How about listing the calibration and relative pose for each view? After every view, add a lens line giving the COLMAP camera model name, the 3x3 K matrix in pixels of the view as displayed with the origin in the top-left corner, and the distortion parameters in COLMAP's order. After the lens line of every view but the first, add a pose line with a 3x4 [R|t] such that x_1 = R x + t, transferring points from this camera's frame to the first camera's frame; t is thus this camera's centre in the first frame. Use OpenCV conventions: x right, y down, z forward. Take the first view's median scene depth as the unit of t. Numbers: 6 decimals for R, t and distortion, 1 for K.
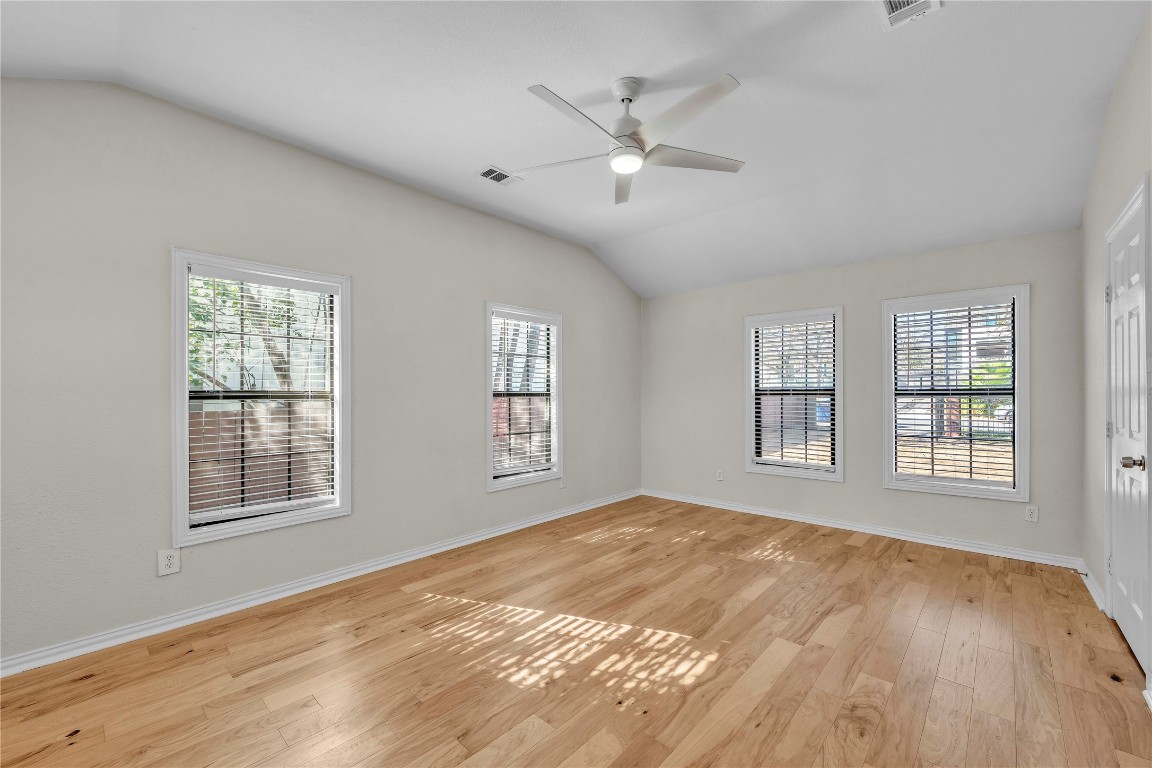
lens RADIAL K [[467.0, 0, 582.2], [0, 467.0, 391.7], [0, 0, 1]] dist [-0.001215, -0.000237]
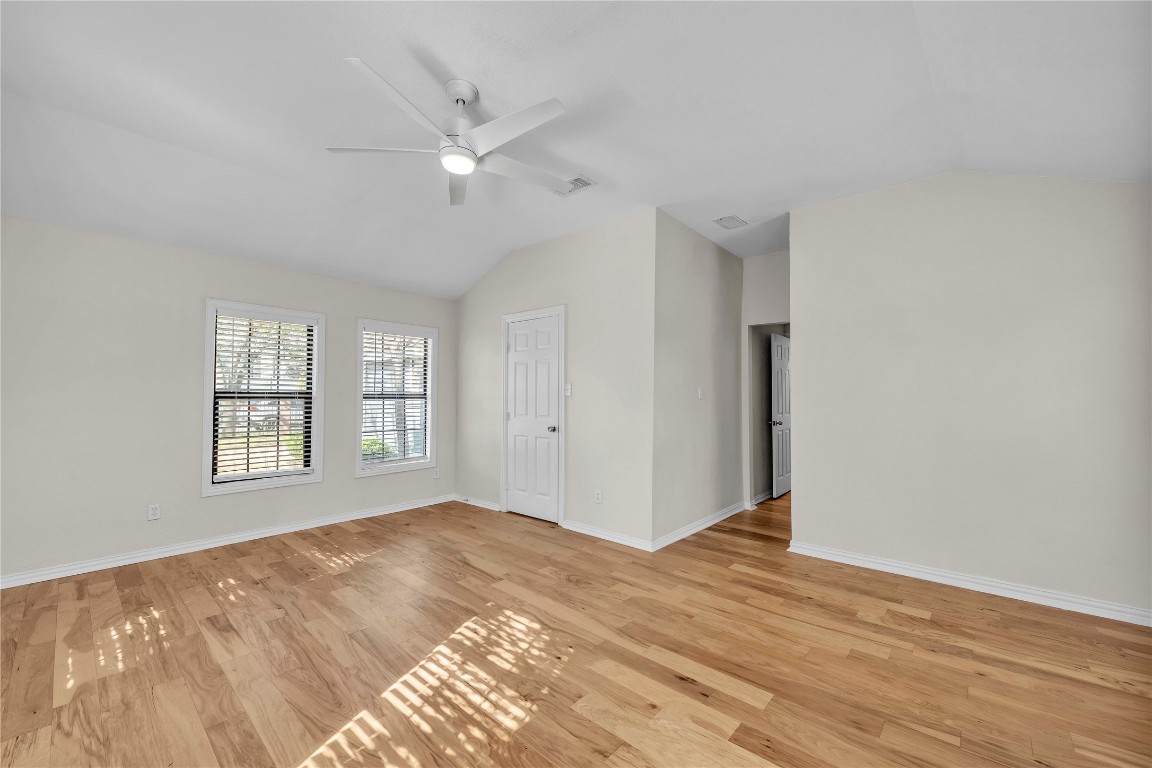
lens RADIAL K [[467.0, 0, 582.2], [0, 467.0, 385.6], [0, 0, 1]] dist [-0.001215, -0.000237]
pose [[-0.035418, 0.025498, 0.999047, -0.790184], [-0.007798, 0.999637, -0.025789, 0.001551], [-0.999342, -0.008704, -0.035206, 0.692145]]
